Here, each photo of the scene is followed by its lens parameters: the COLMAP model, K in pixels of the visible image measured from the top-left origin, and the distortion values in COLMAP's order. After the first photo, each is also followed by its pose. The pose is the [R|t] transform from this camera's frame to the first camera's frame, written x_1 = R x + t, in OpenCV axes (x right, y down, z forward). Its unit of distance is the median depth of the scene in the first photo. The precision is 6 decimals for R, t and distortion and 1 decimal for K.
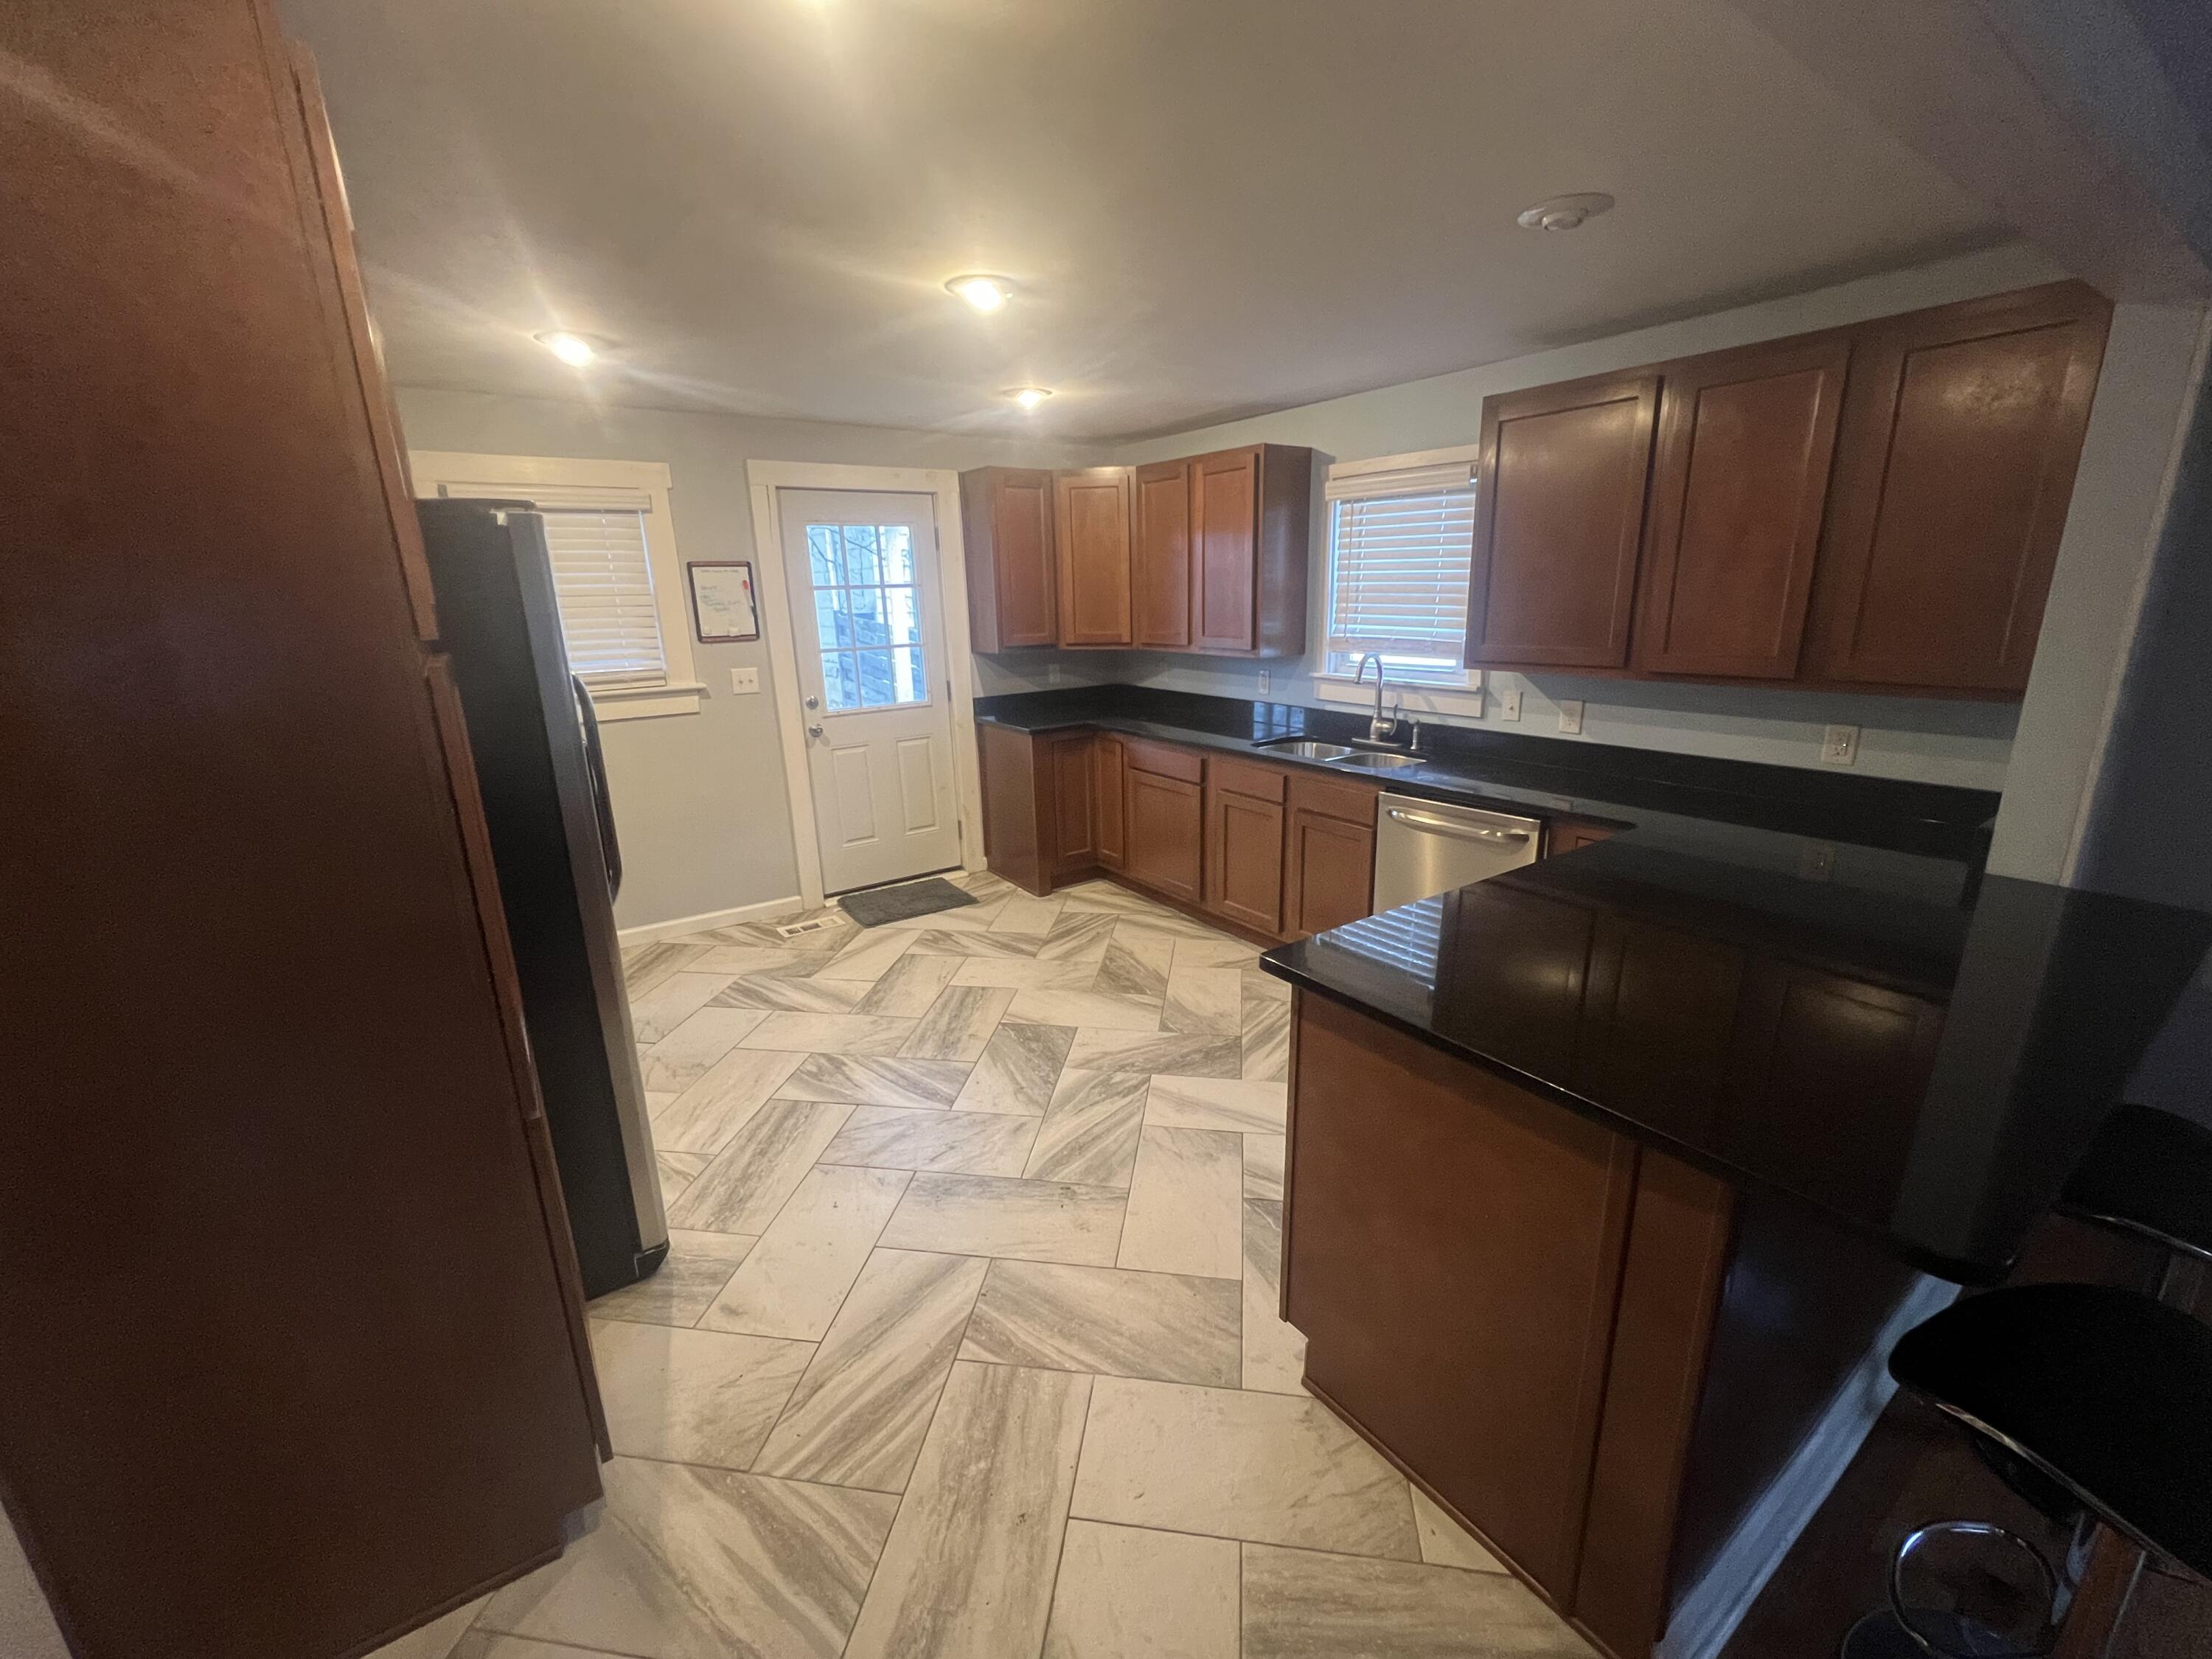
lens RADIAL K [[900.1, 0, 1101.6], [0, 900.1, 831.3], [0, 0, 1]] dist [0.003250, 0.000165]
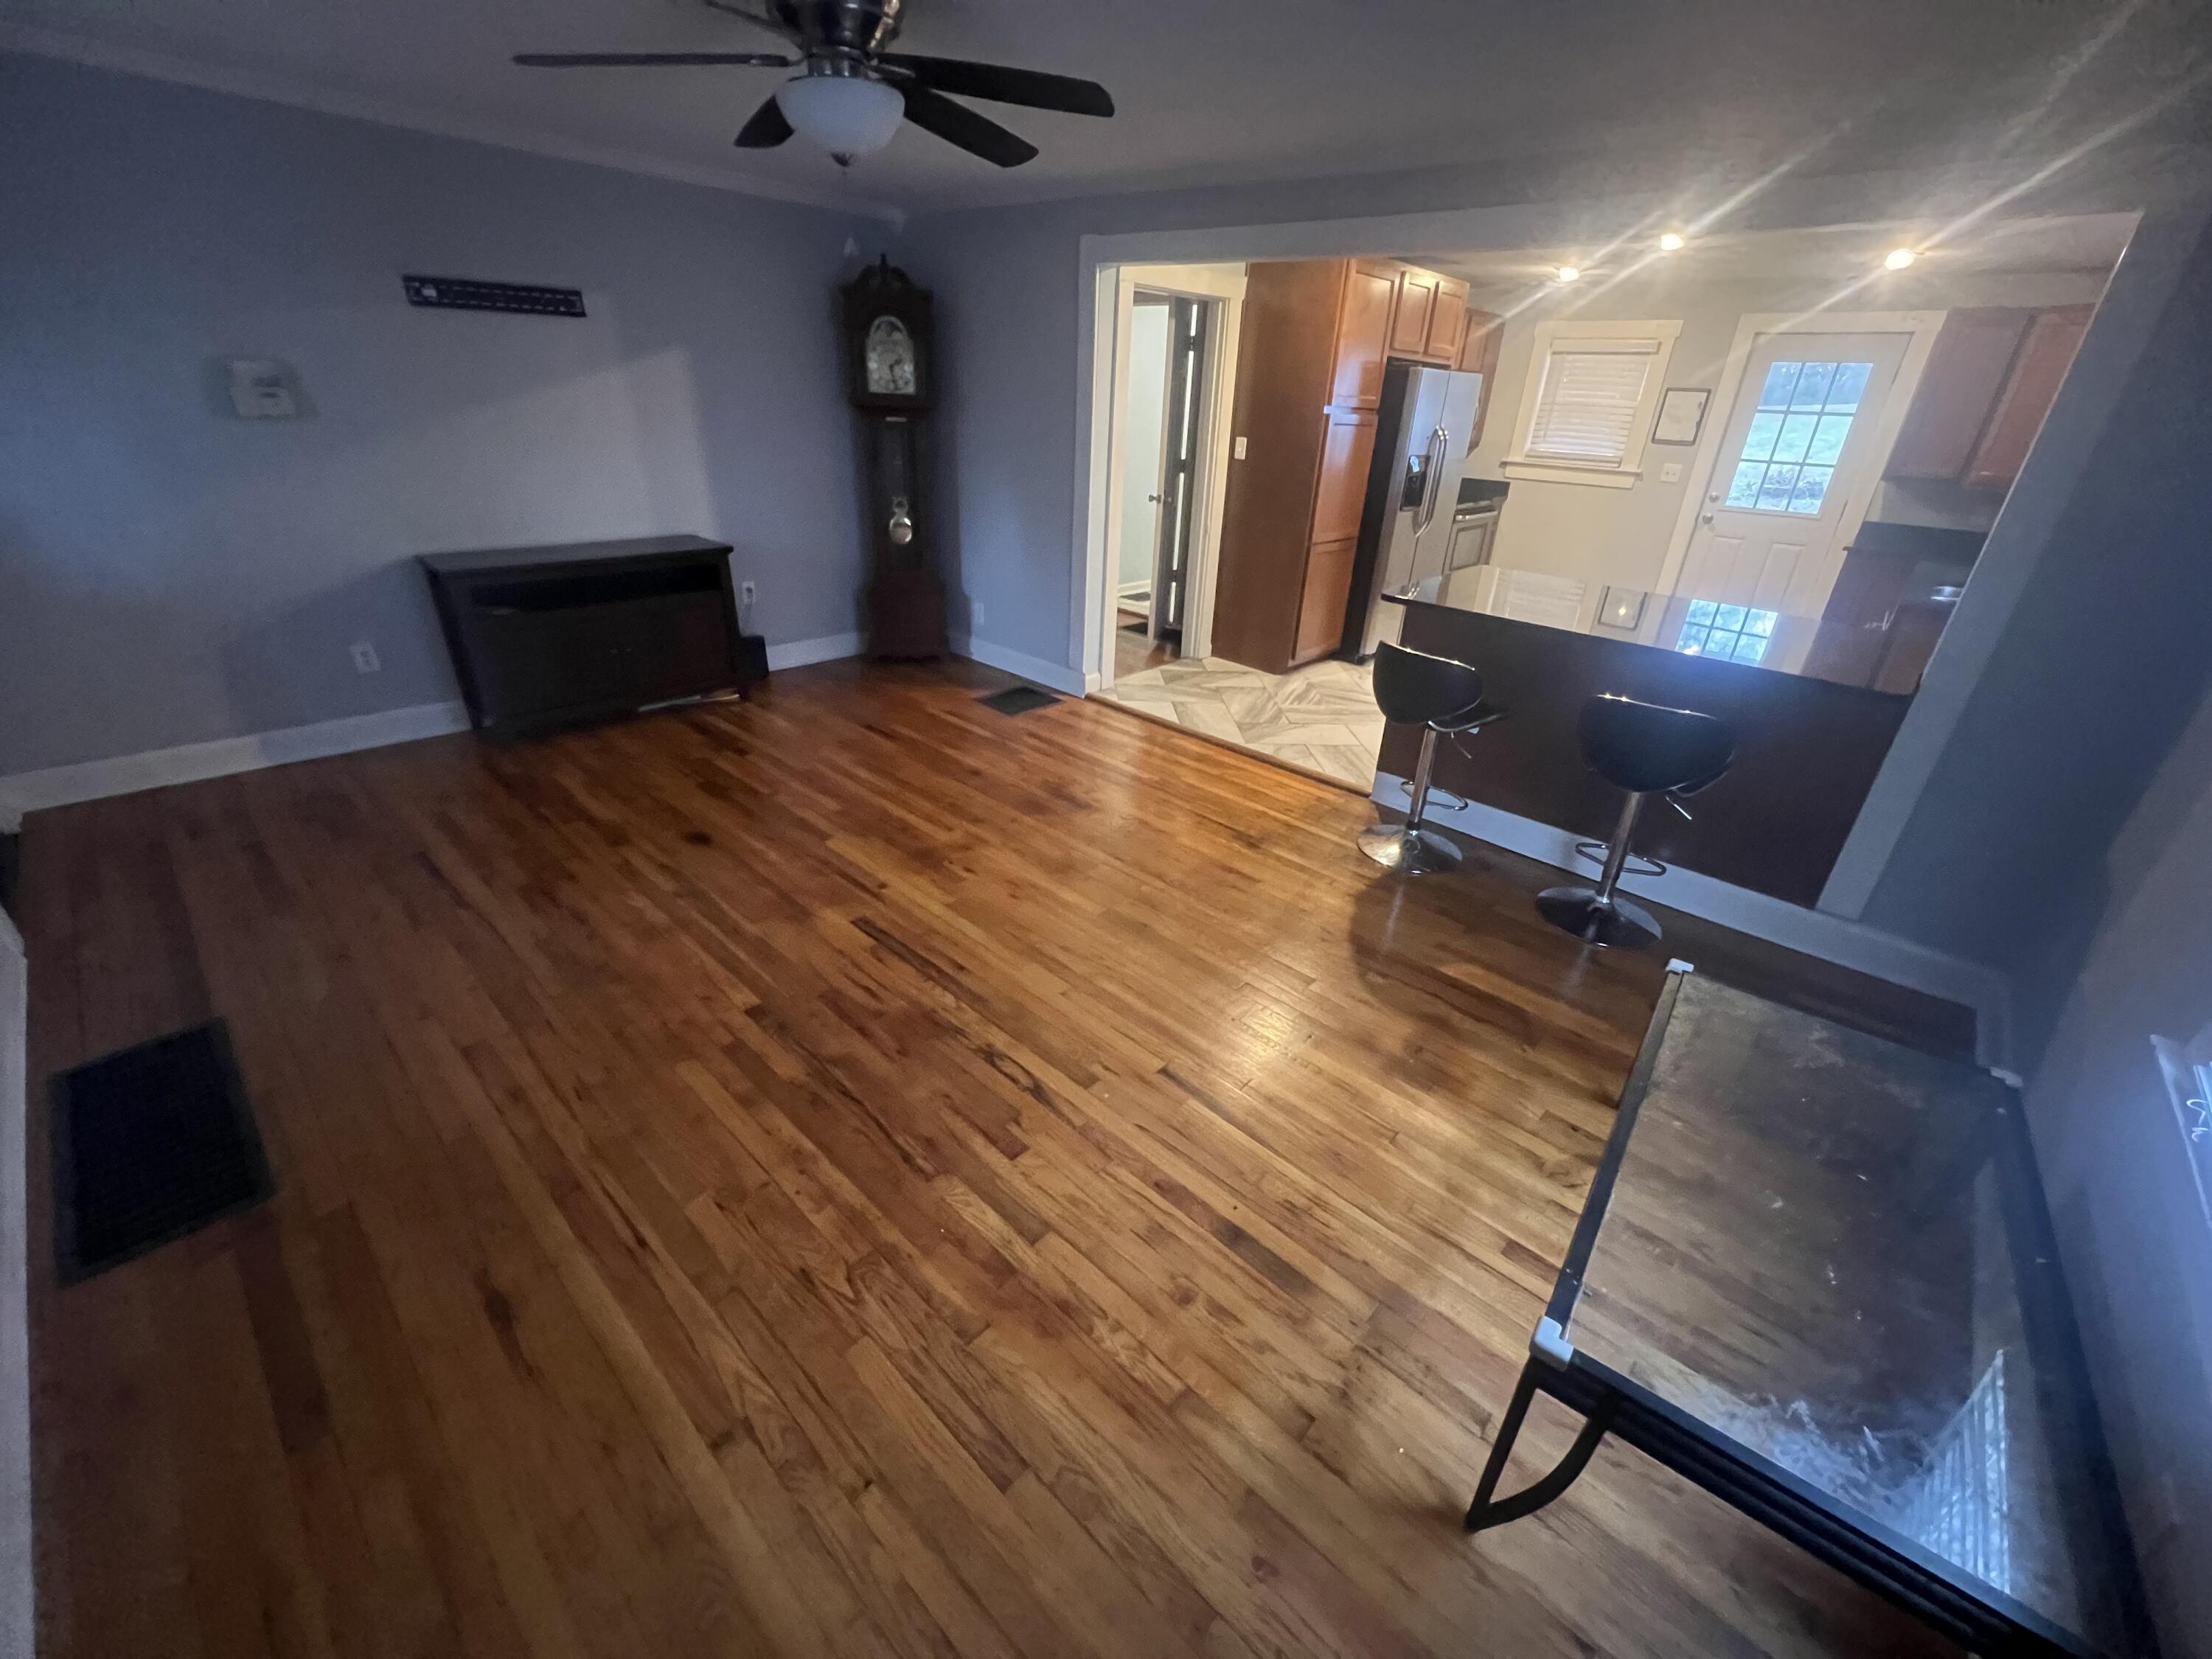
lens RADIAL K [[878.8, 0, 1107.2], [0, 878.8, 831.0], [0, 0, 1]] dist [-0.000223, 0.000557]
pose [[0.209557, 0.471567, -0.856569, 0.962913], [-0.295338, 0.865630, 0.404302, 0.036177], [0.932127, 0.168253, 0.320671, -0.254206]]
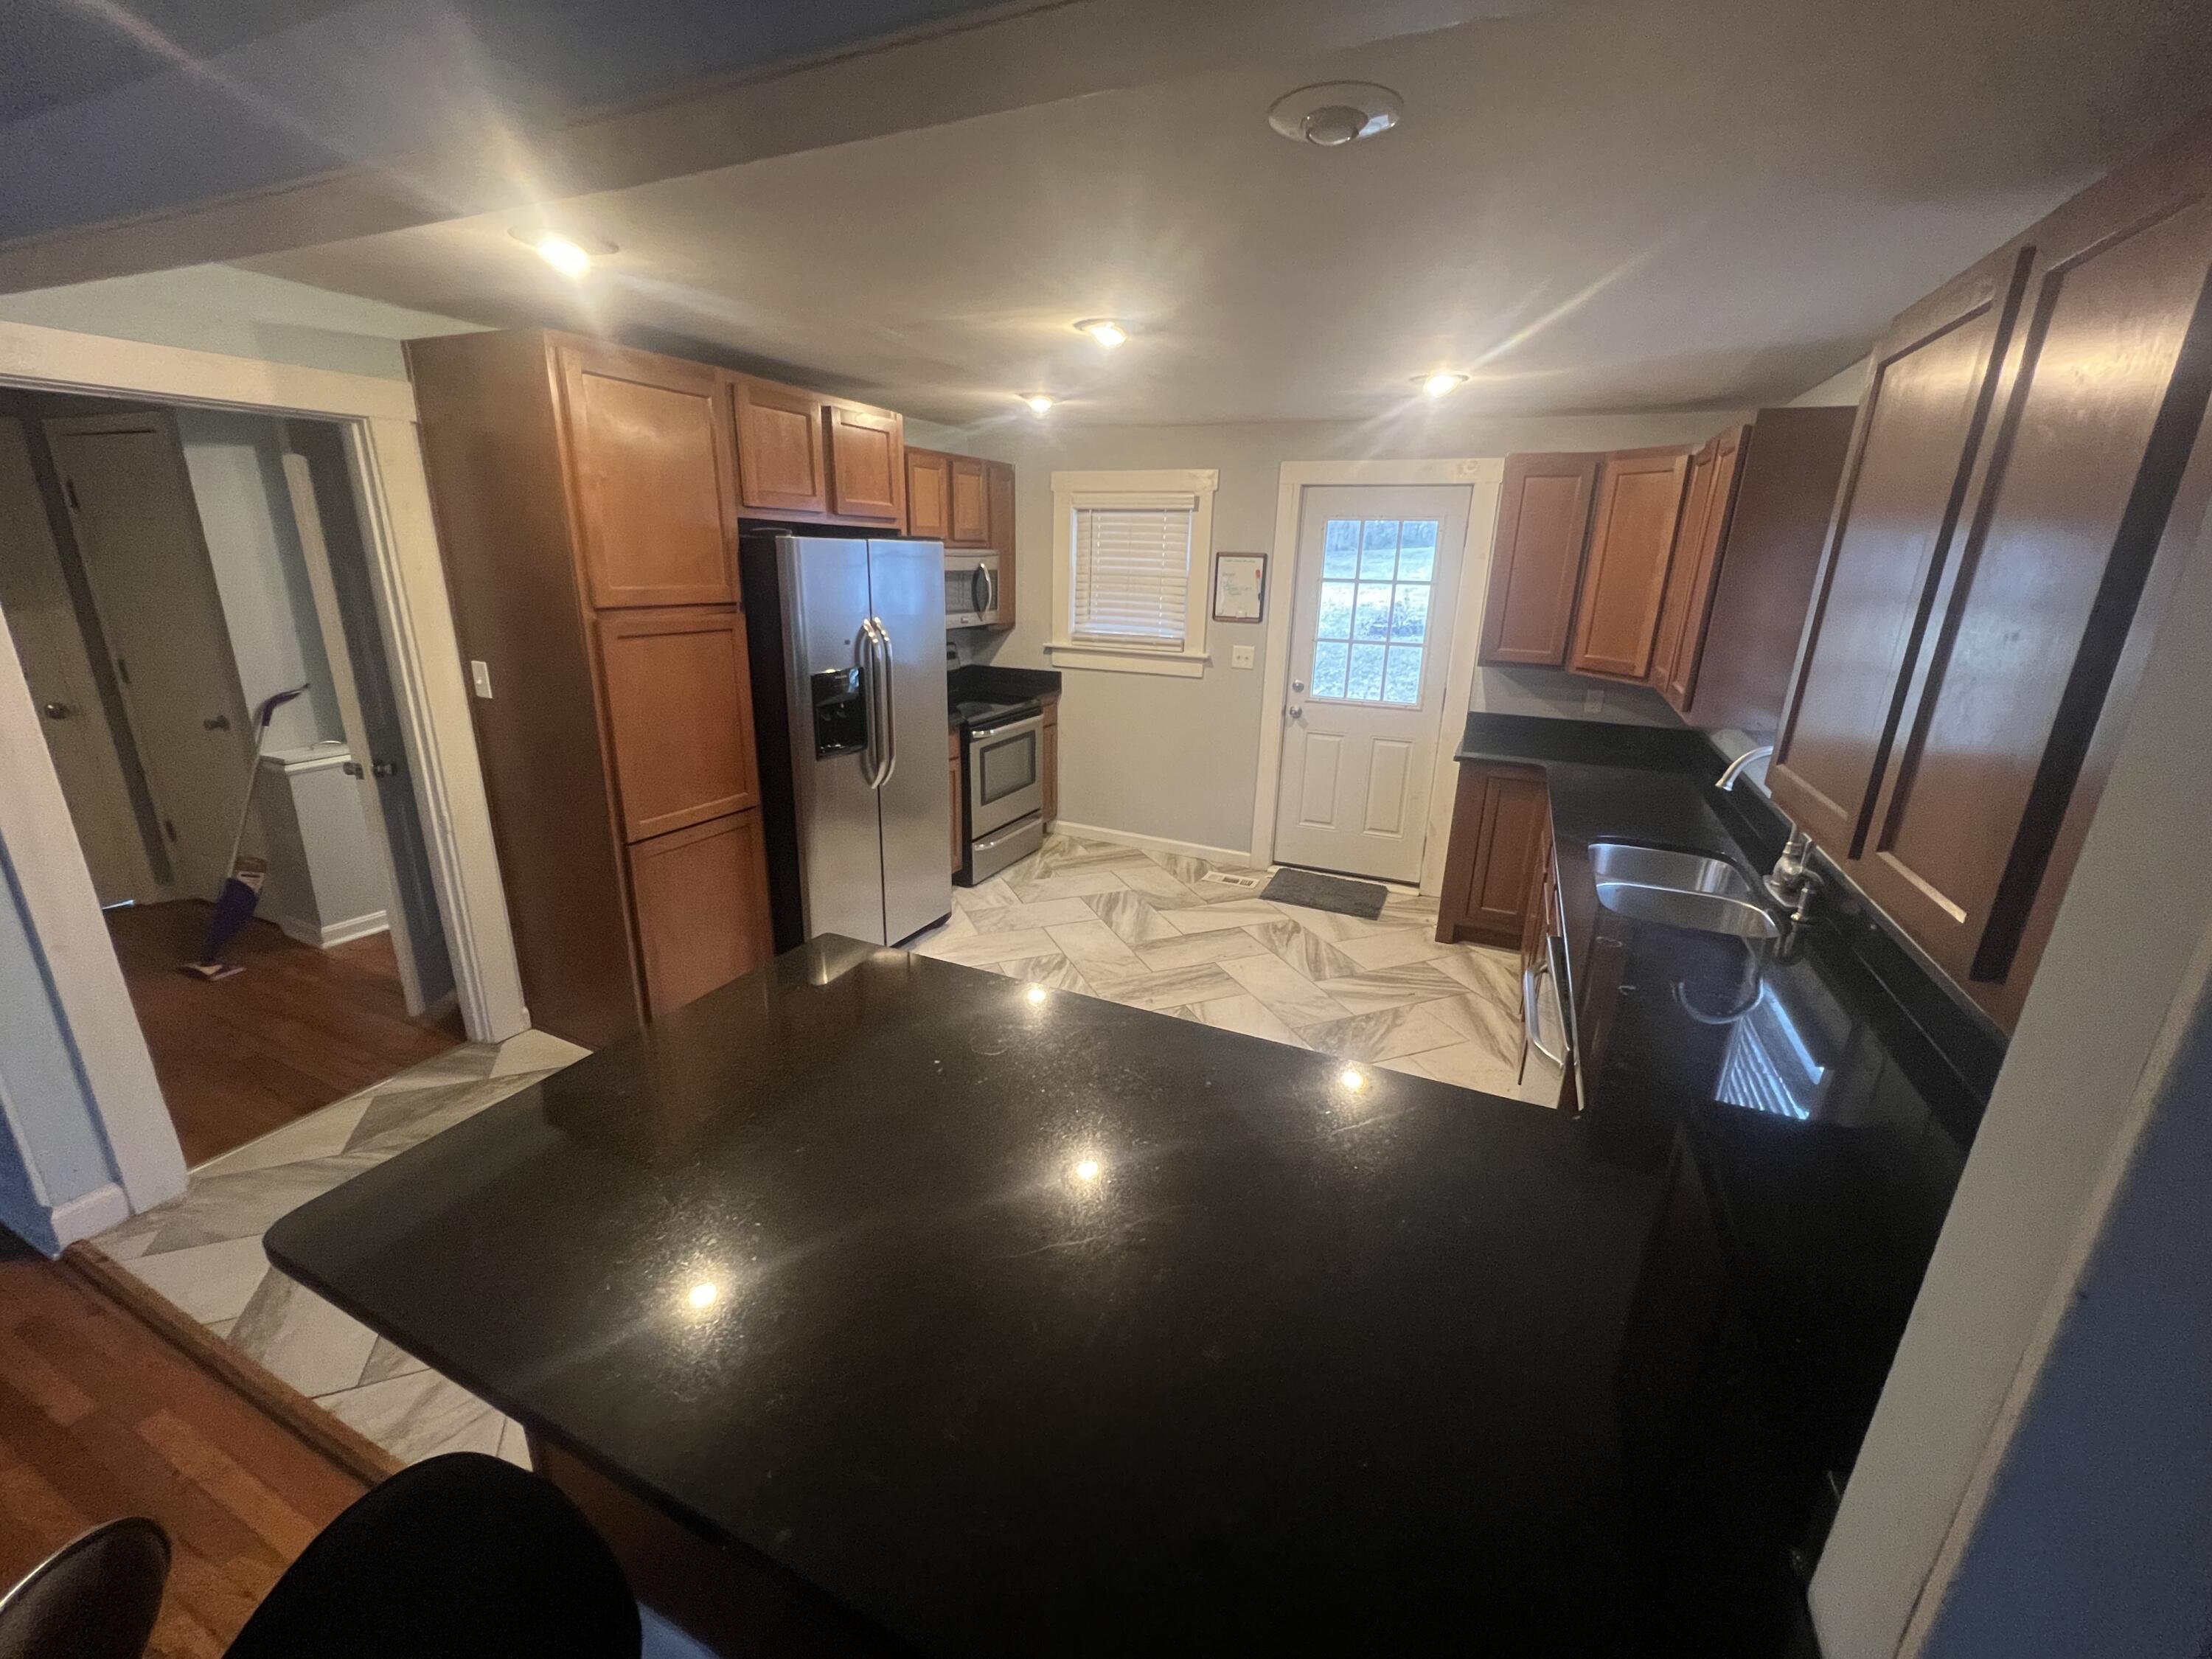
lens RADIAL K [[900.1, 0, 1102.5], [0, 900.1, 835.2], [0, 0, 1]] dist [0.003250, 0.000165]
pose [[0.501400, 0.298094, -0.812243, 0.519694], [-0.258495, 0.947509, 0.188167, -0.123553], [0.825699, 0.115614, 0.552137, 0.249382]]
